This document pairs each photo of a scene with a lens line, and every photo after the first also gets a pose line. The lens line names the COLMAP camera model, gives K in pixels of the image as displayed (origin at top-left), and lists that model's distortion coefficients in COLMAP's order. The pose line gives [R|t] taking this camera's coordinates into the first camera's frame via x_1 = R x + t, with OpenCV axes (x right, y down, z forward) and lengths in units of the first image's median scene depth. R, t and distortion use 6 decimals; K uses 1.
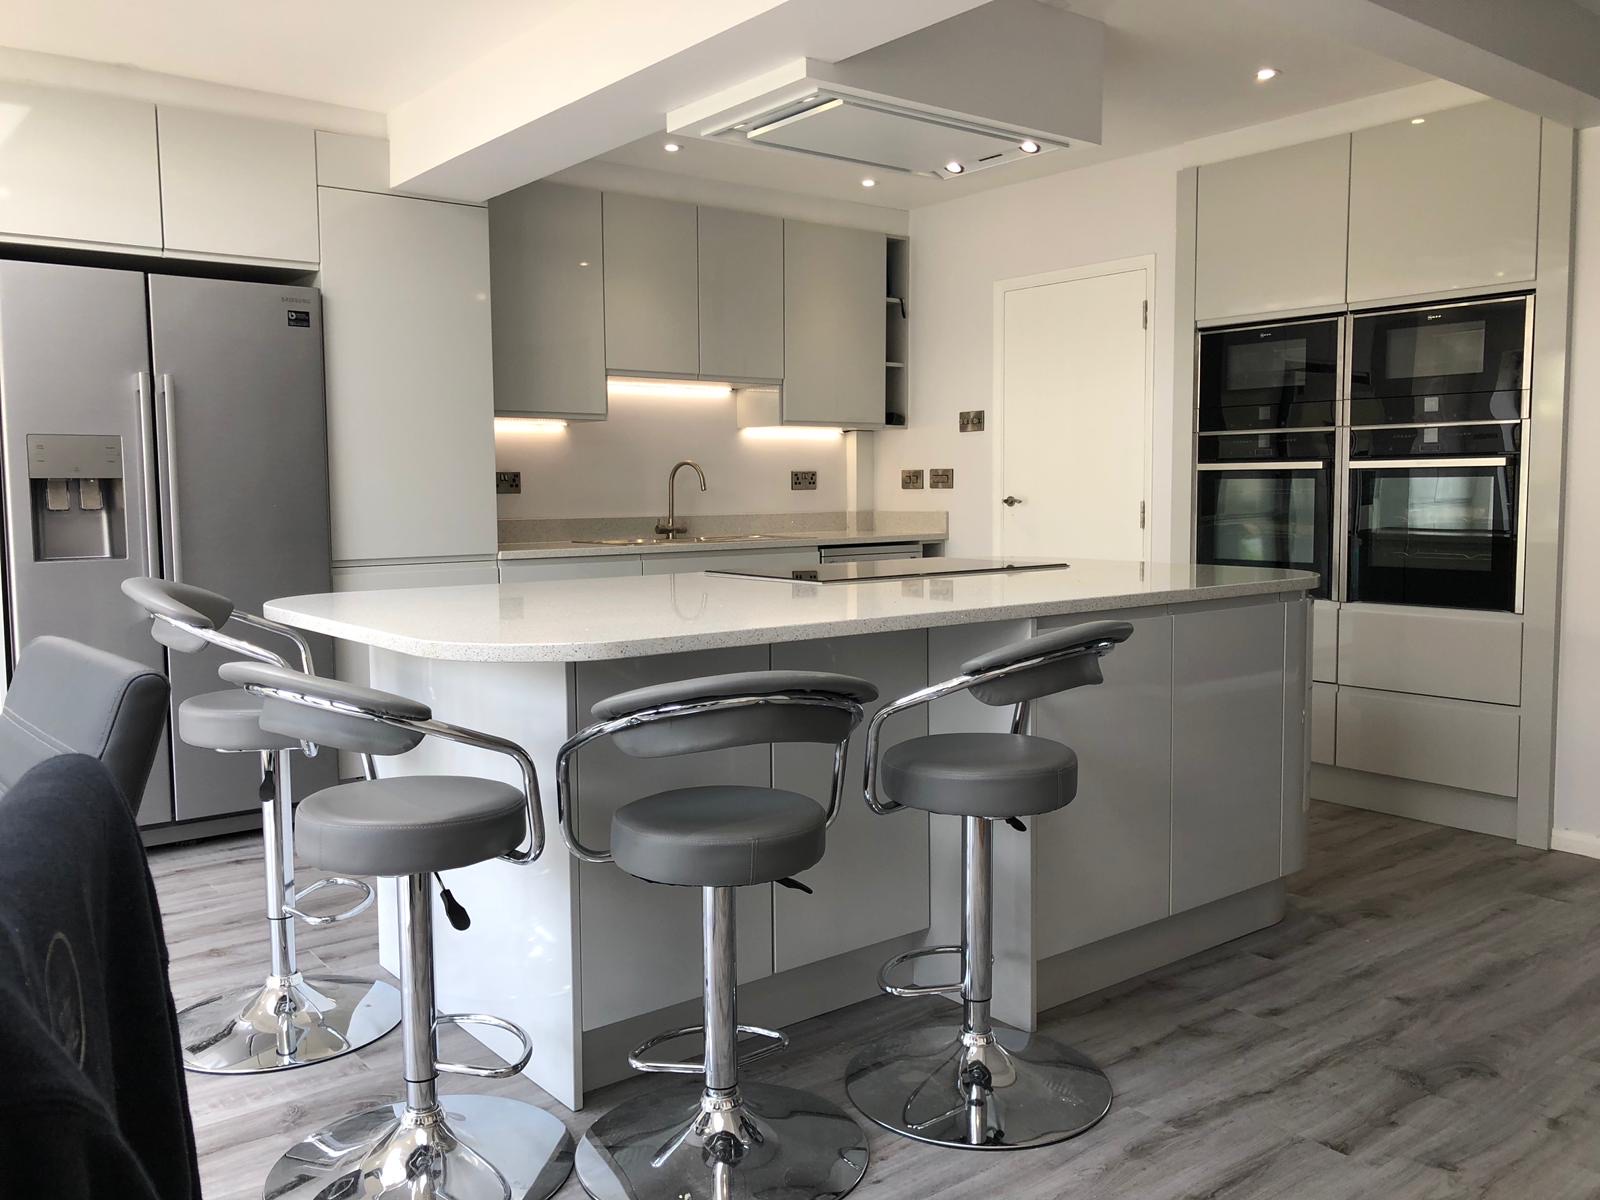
lens RADIAL K [[1317.7, 0, 795.3], [0, 1317.7, 595.3], [0, 0, 1]] dist [0.011025, 0.002662]
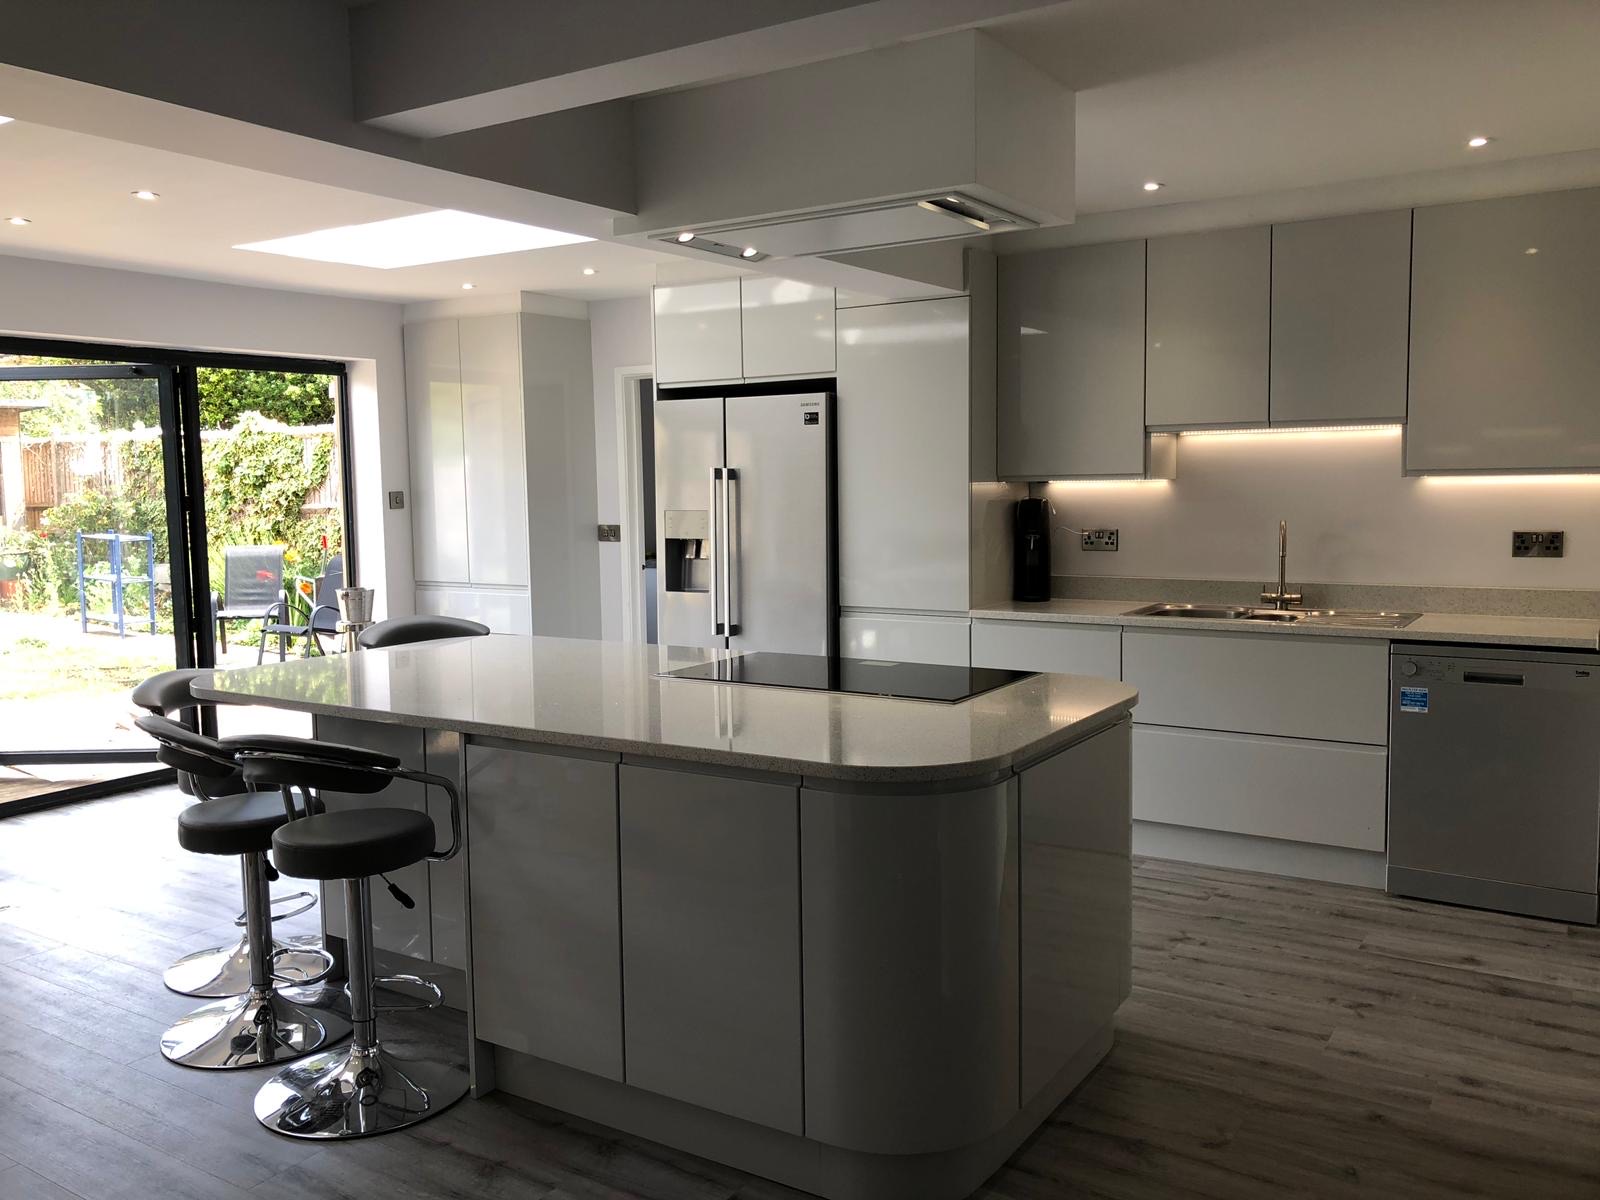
lens RADIAL K [[1317.7, 0, 795.5], [0, 1317.7, 603.3], [0, 0, 1]] dist [0.011025, 0.002662]
pose [[0.326429, 0.096925, -0.940239, 0.756388], [-0.062770, 0.994756, 0.080753, -0.118823], [0.943135, 0.032659, 0.330801, 0.505677]]
